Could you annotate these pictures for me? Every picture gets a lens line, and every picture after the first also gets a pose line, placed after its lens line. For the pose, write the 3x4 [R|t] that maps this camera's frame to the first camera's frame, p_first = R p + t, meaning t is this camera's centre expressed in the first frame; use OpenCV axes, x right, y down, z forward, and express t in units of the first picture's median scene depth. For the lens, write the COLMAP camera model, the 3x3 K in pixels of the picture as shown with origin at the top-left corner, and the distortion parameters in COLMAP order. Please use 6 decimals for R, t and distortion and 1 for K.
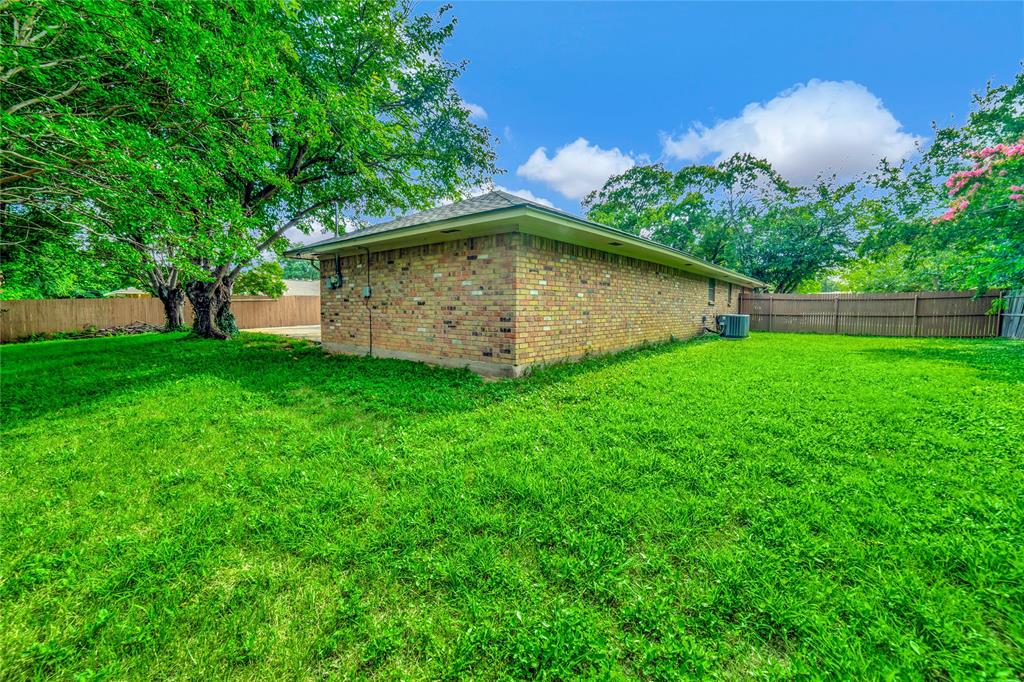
lens RADIAL K [[437.9, 0, 507.1], [0, 437.9, 334.8], [0, 0, 1]] dist [-0.099745, 0.044913]
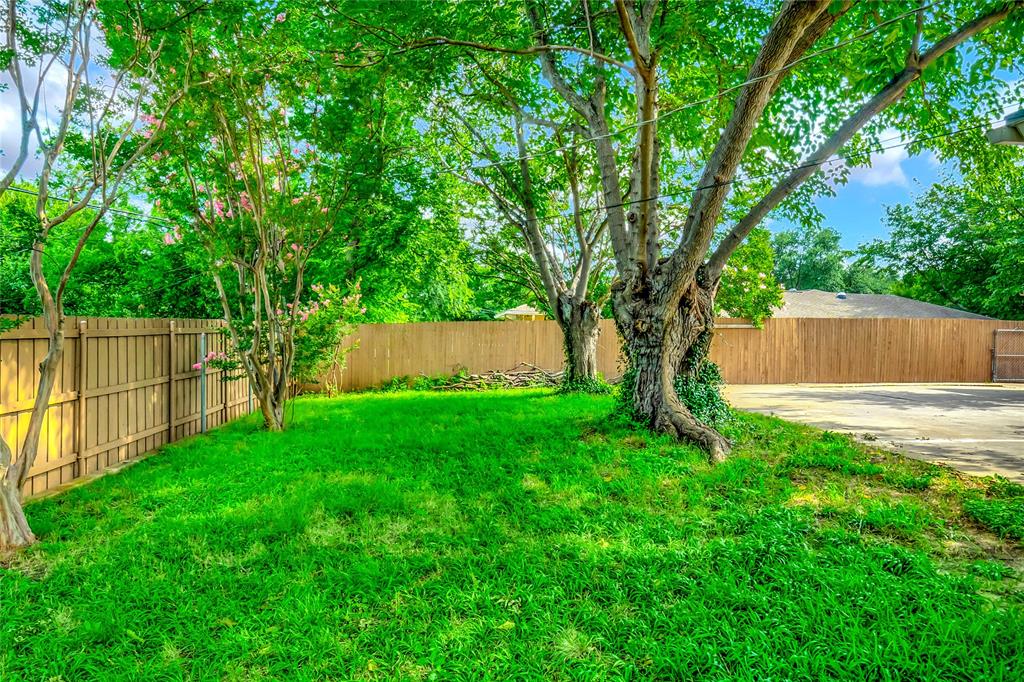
lens RADIAL K [[437.9, 0, 507.1], [0, 437.9, 334.8], [0, 0, 1]] dist [-0.099745, 0.044913]
pose [[0.678257, 0.018287, -0.734597, -0.562997], [-0.061706, 0.997577, -0.032140, -0.058829], [0.732229, 0.067129, 0.677742, 0.693578]]
